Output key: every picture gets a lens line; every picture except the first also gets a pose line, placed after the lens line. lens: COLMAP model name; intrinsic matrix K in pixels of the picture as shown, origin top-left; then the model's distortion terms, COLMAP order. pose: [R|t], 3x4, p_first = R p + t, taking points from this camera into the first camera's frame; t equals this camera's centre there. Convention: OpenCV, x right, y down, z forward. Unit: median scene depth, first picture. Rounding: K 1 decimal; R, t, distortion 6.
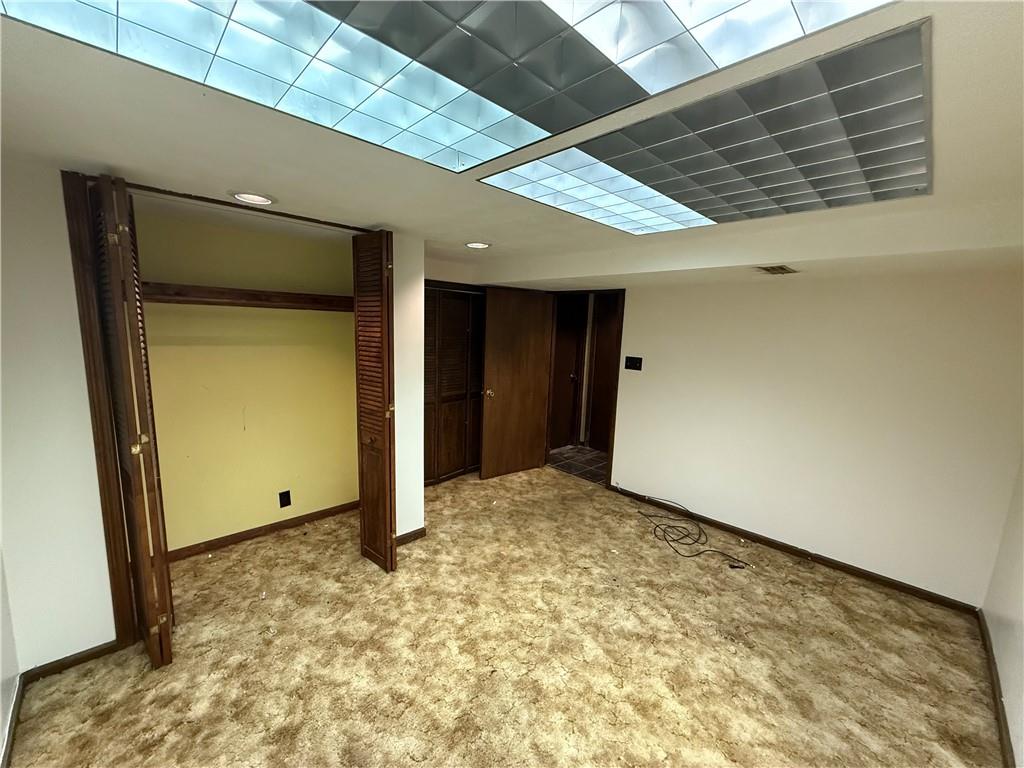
lens RADIAL K [[406.3, 0, 511.9], [0, 406.3, 386.0], [0, 0, 1]] dist [-0.000984, -0.000101]
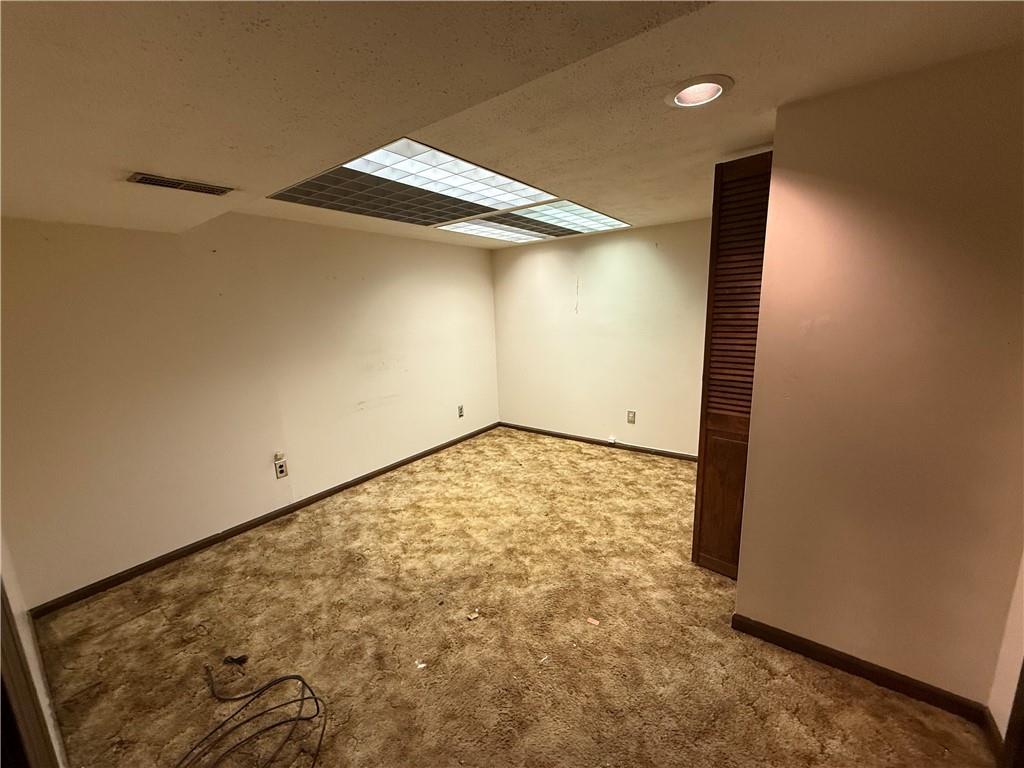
lens RADIAL K [[406.3, 0, 509.3], [0, 406.3, 384.0], [0, 0, 1]] dist [-0.000984, -0.000101]
pose [[-0.986943, 0.030506, -0.158153, 0.280539], [-0.022145, 0.946876, 0.320837, -0.226900], [0.159538, 0.320150, -0.933837, 1.955834]]
